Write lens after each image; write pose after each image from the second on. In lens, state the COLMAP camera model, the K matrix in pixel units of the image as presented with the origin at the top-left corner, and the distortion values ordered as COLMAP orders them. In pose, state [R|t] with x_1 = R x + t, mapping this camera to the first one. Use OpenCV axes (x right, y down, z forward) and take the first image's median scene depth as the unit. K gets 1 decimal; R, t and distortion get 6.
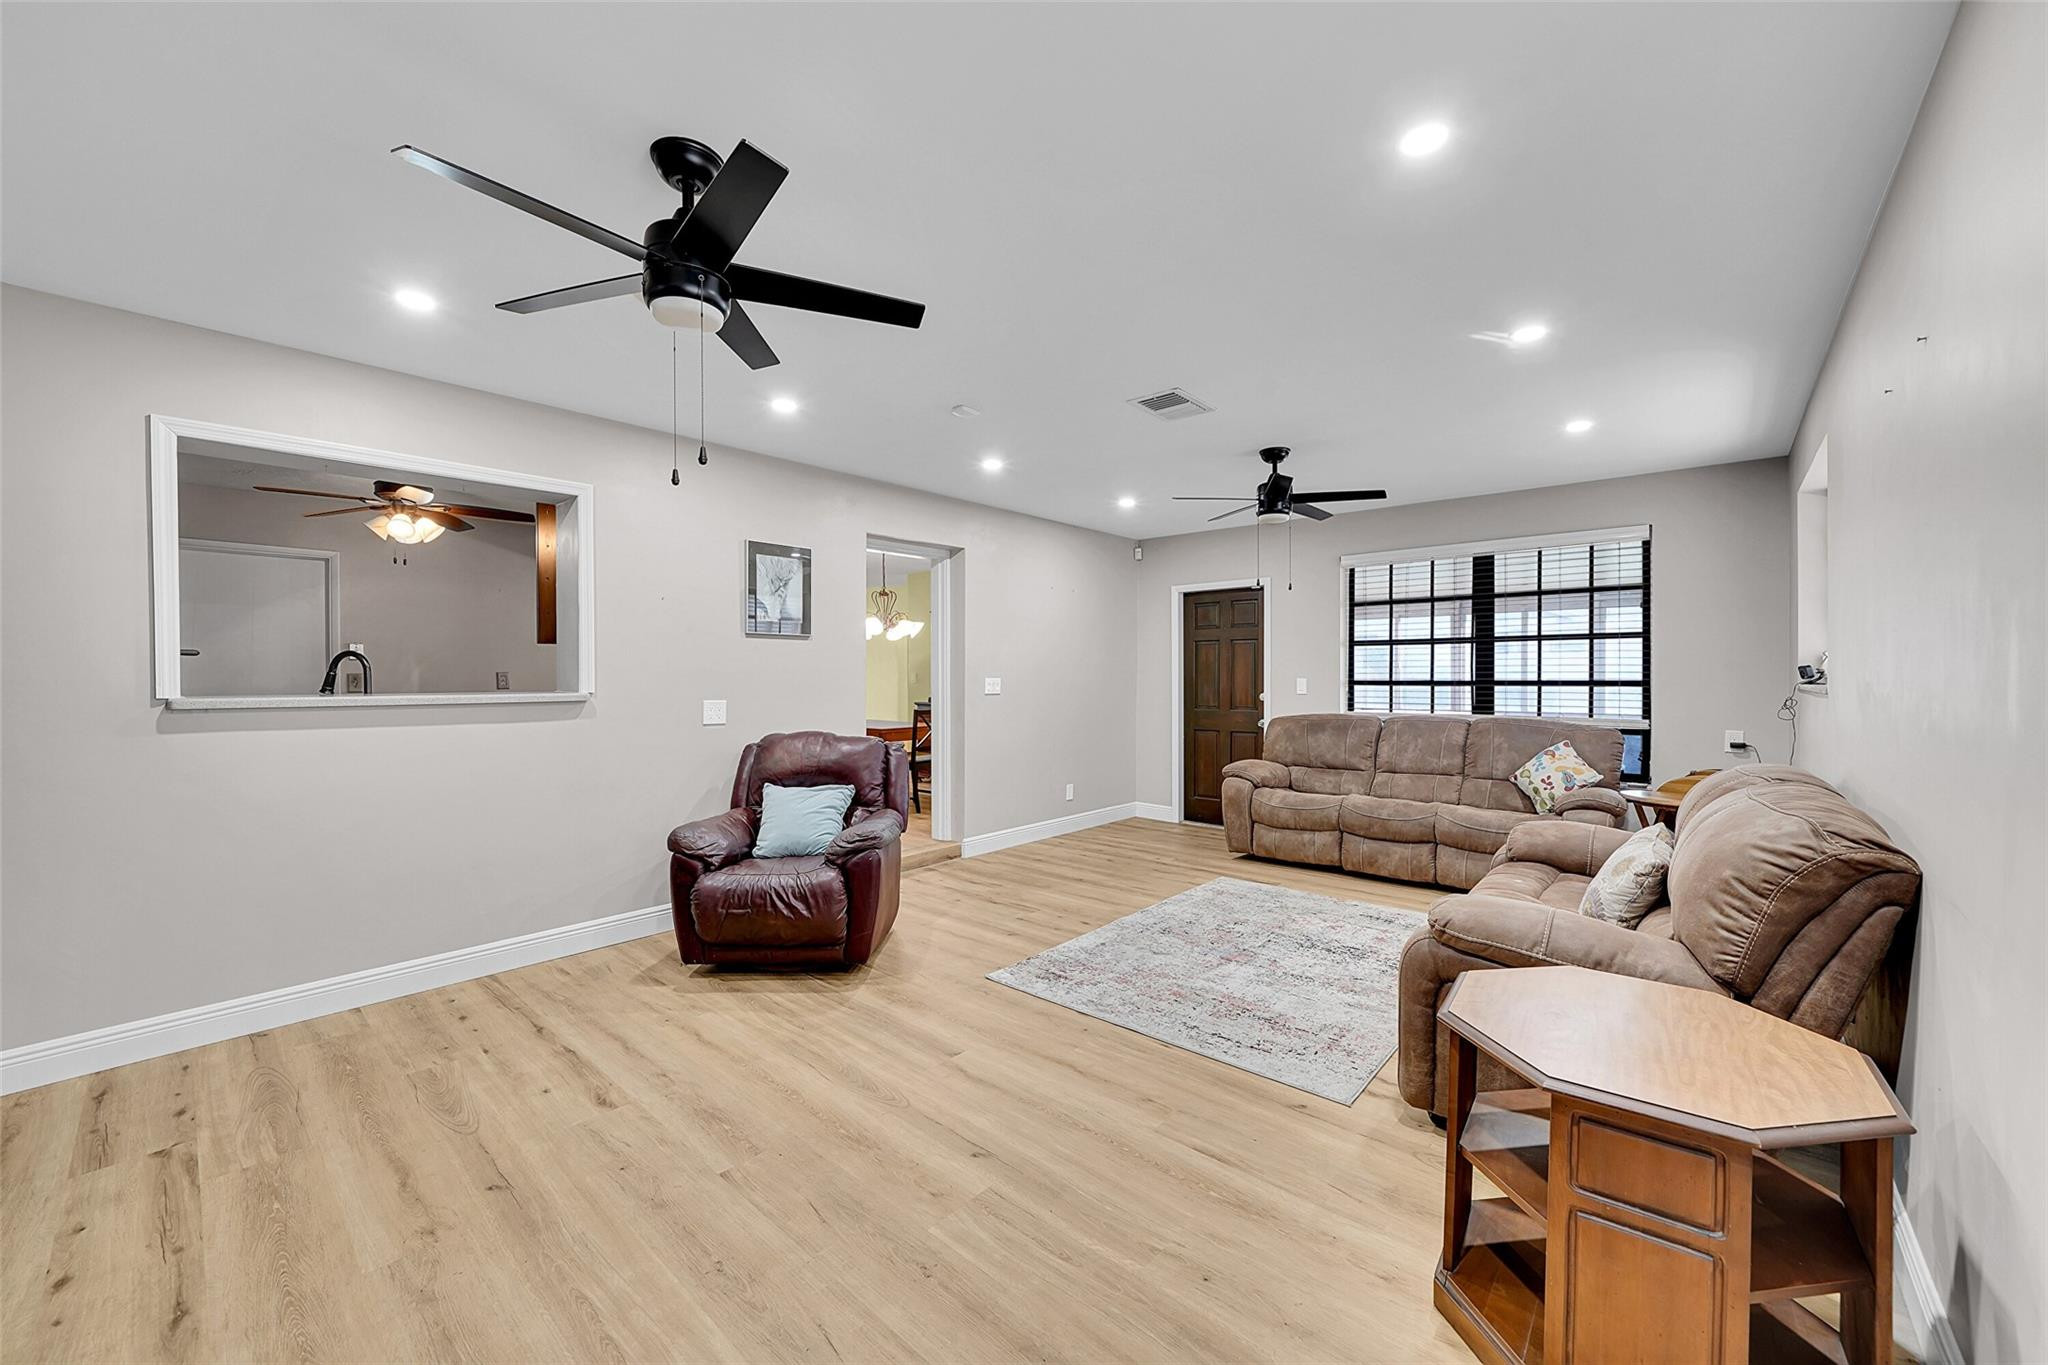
lens RADIAL K [[754.9, 0, 1024.0], [0, 754.9, 682.5], [0, 0, 1]] dist [-0.009866, -0.000058]
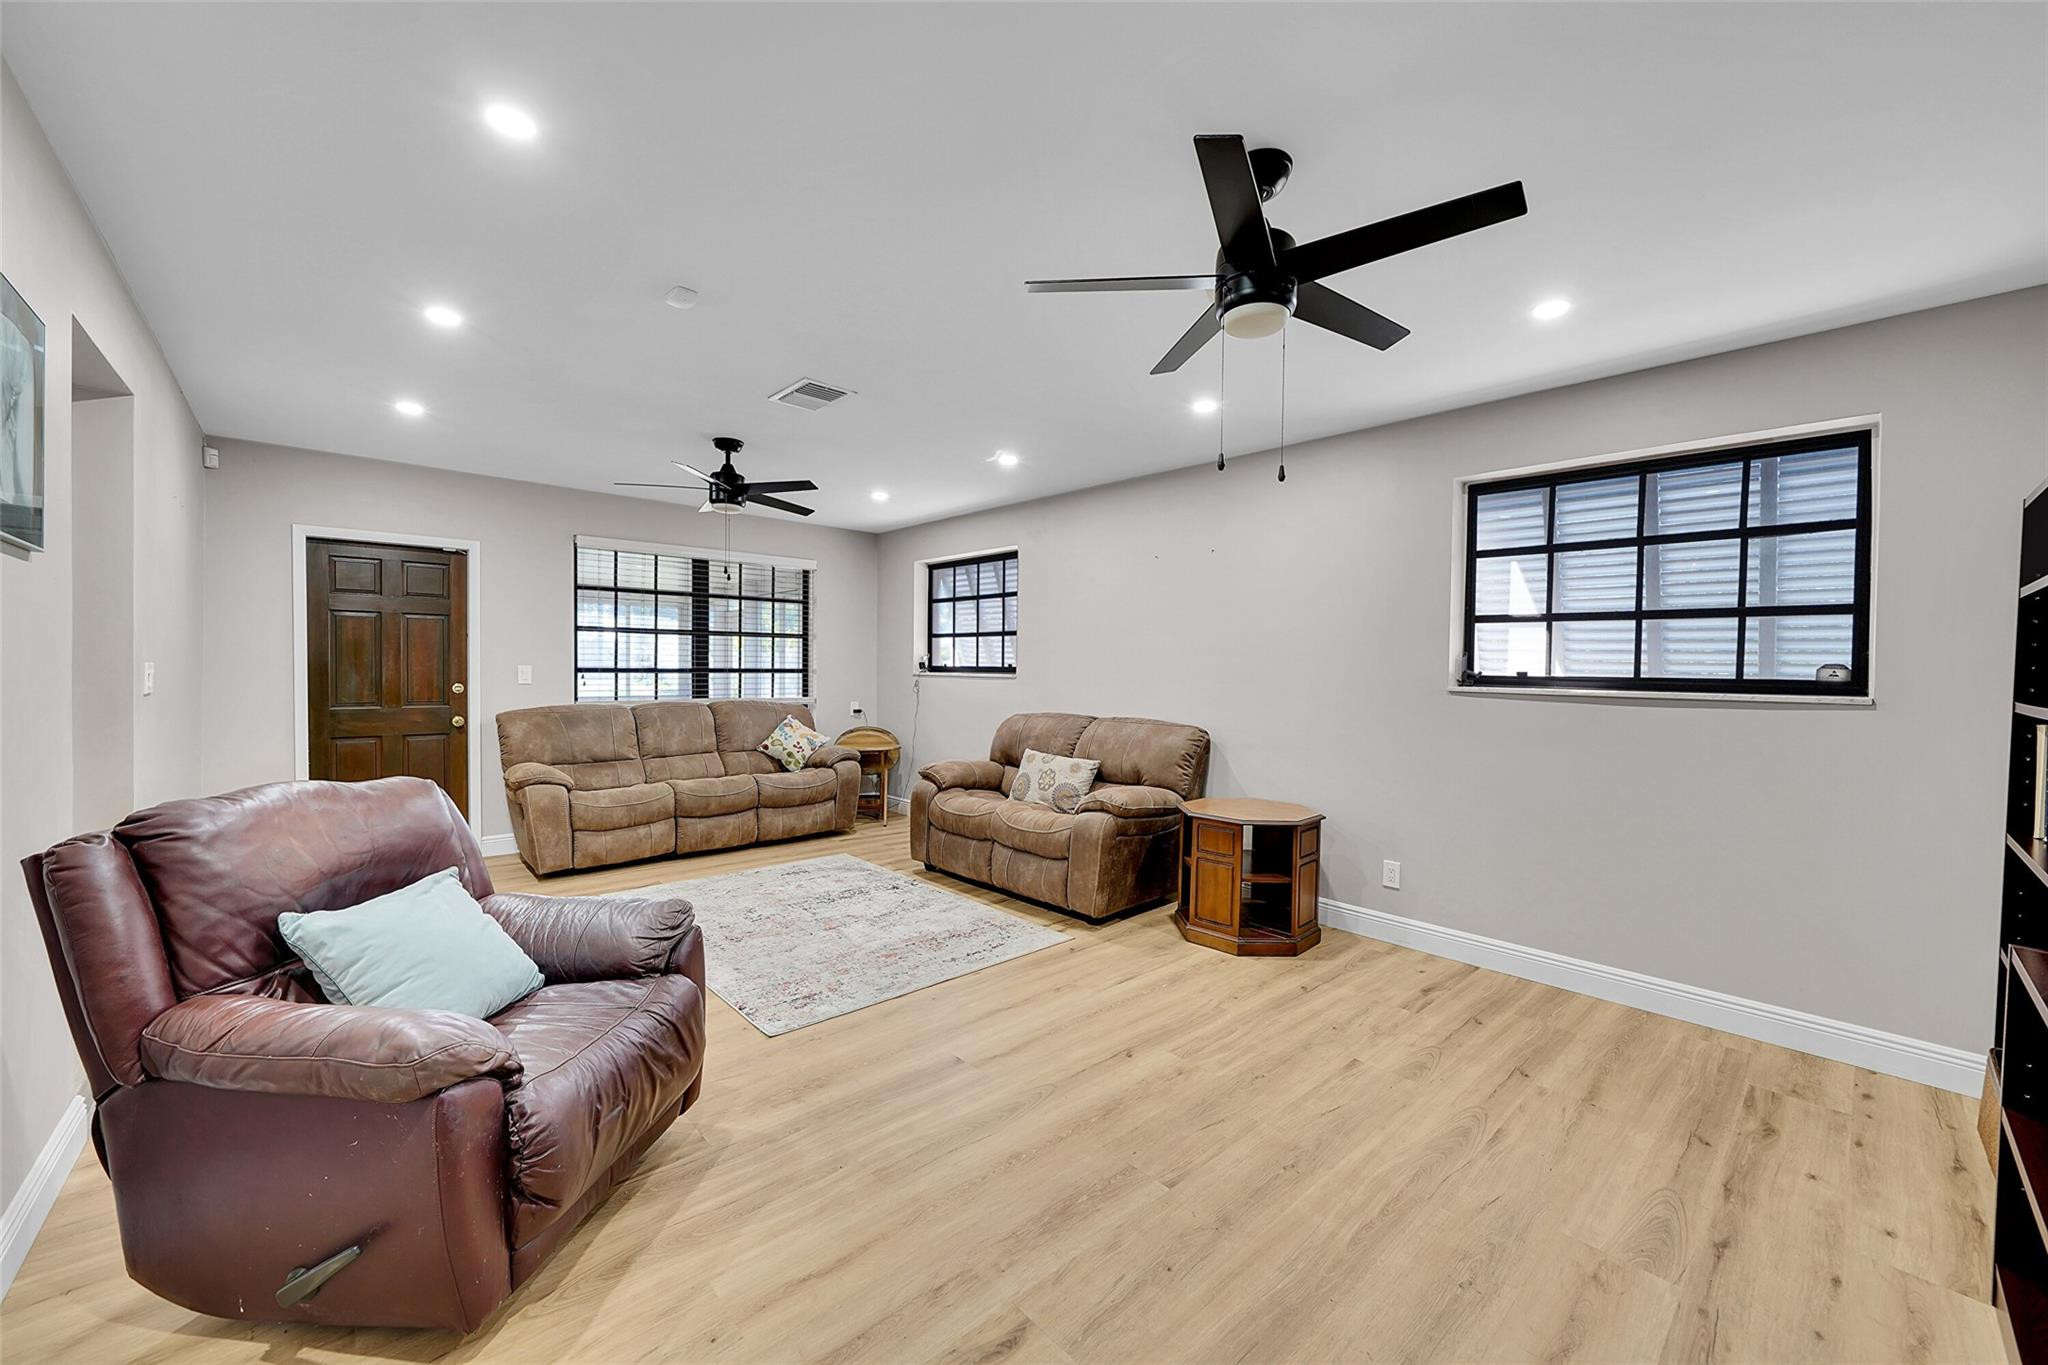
lens RADIAL K [[762.9, 0, 1017.0], [0, 762.9, 684.5], [0, 0, 1]] dist [-0.020829, 0.000043]
pose [[0.134169, -0.017536, 0.990803, -0.636362], [-0.001180, 0.999840, 0.017856, 0.000351], [-0.990958, -0.003565, 0.134127, 0.496264]]
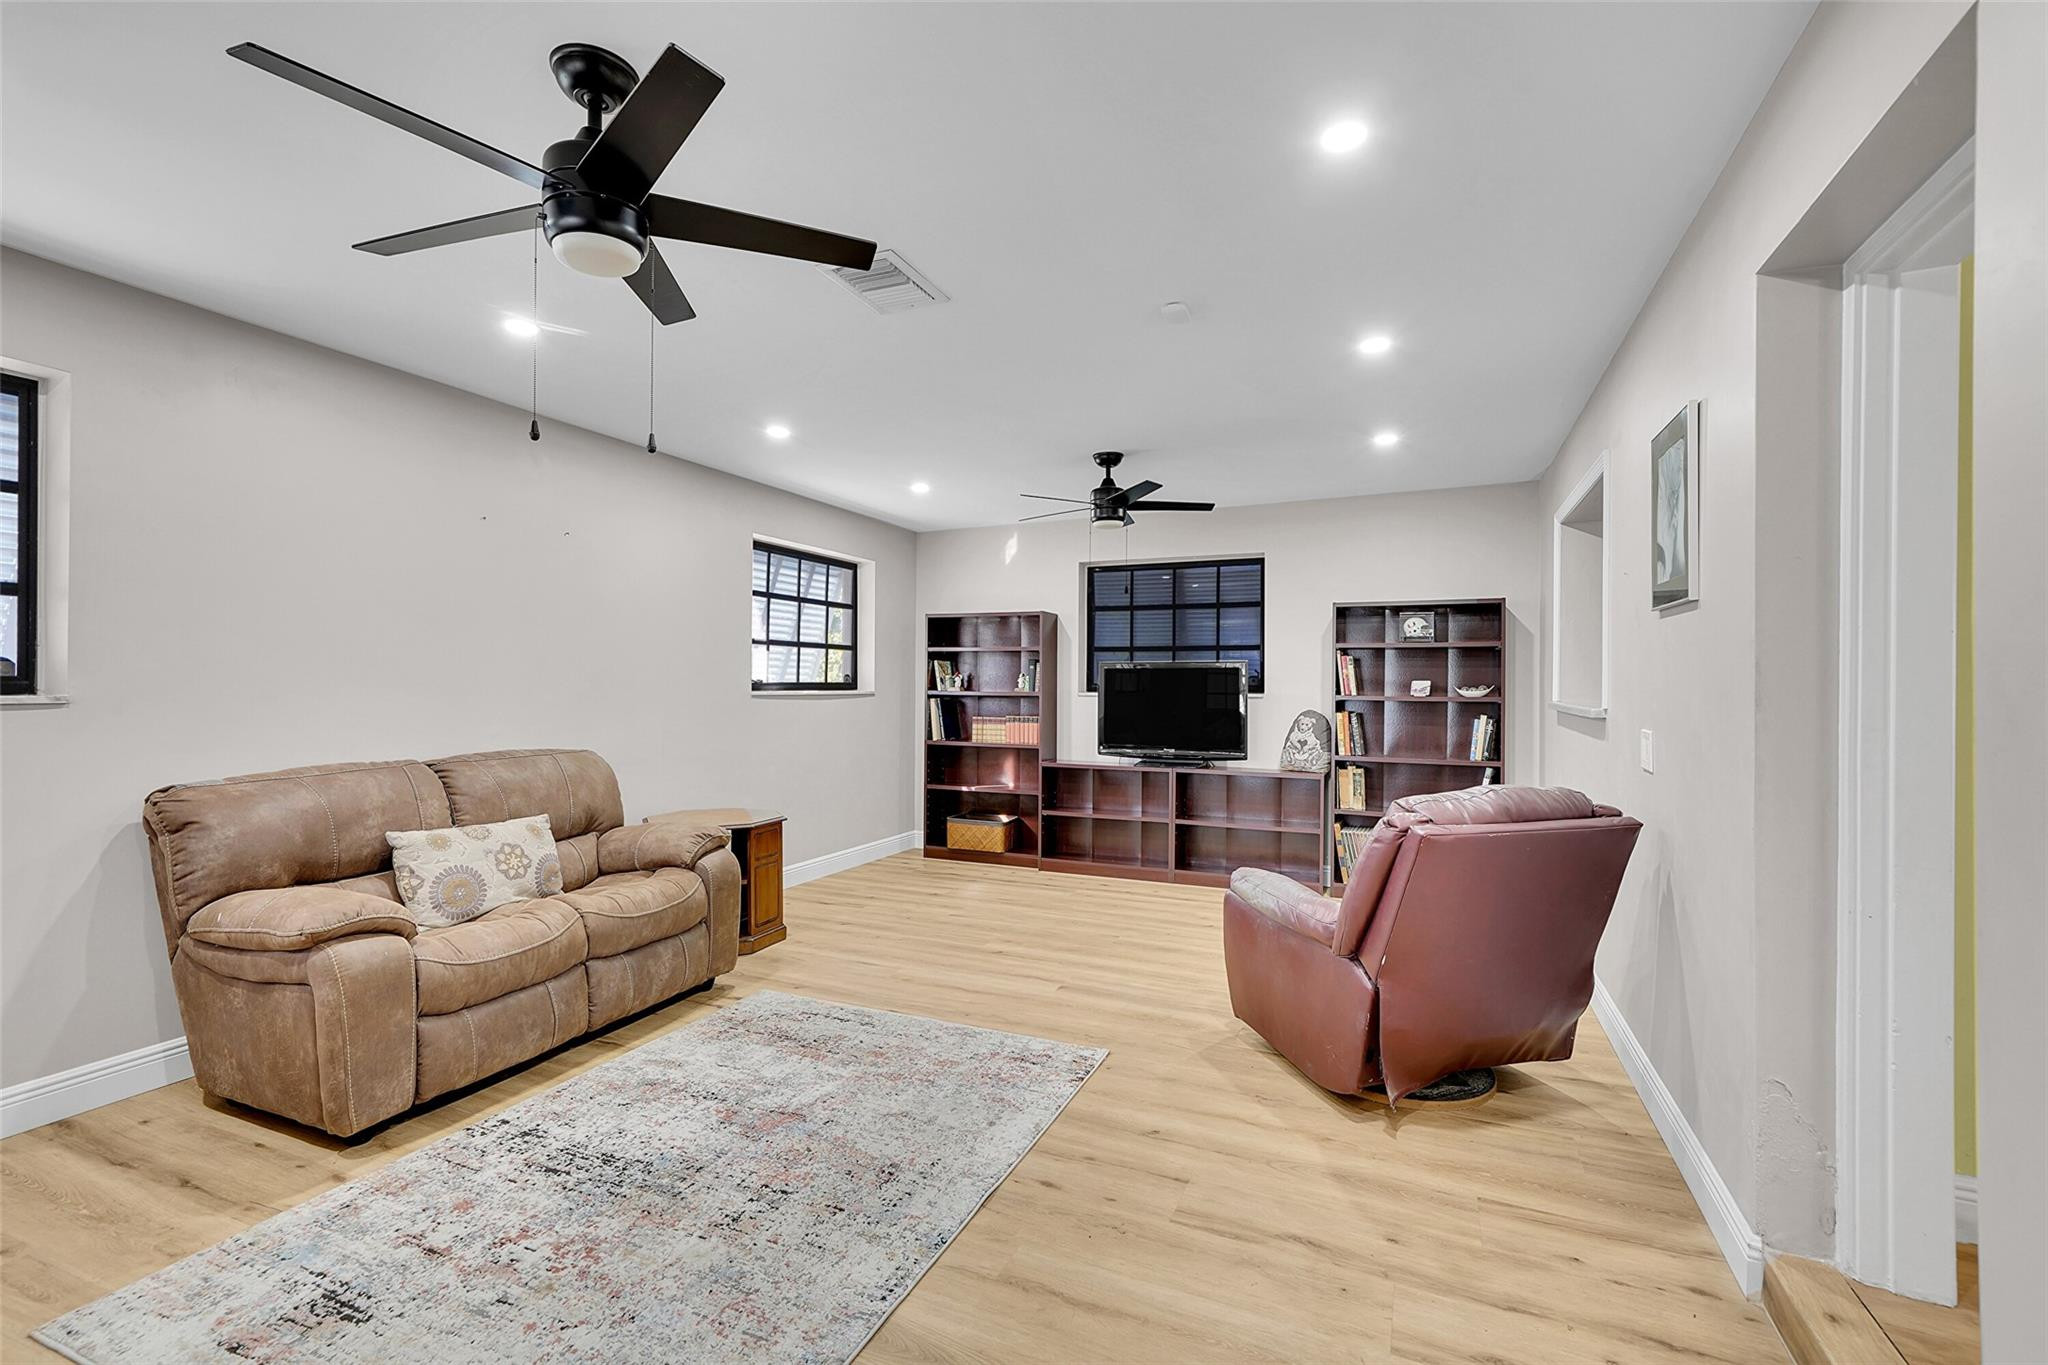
lens RADIAL K [[967.7, 0, 1011.0], [0, 967.7, 676.5], [0, 0, 1]] dist [0.002161, 0.000396]
pose [[-0.956172, -0.012549, -0.292535, 0.286975], [-0.015502, 0.999850, 0.007777, -0.019906], [0.292394, 0.011971, -0.956223, 1.552678]]
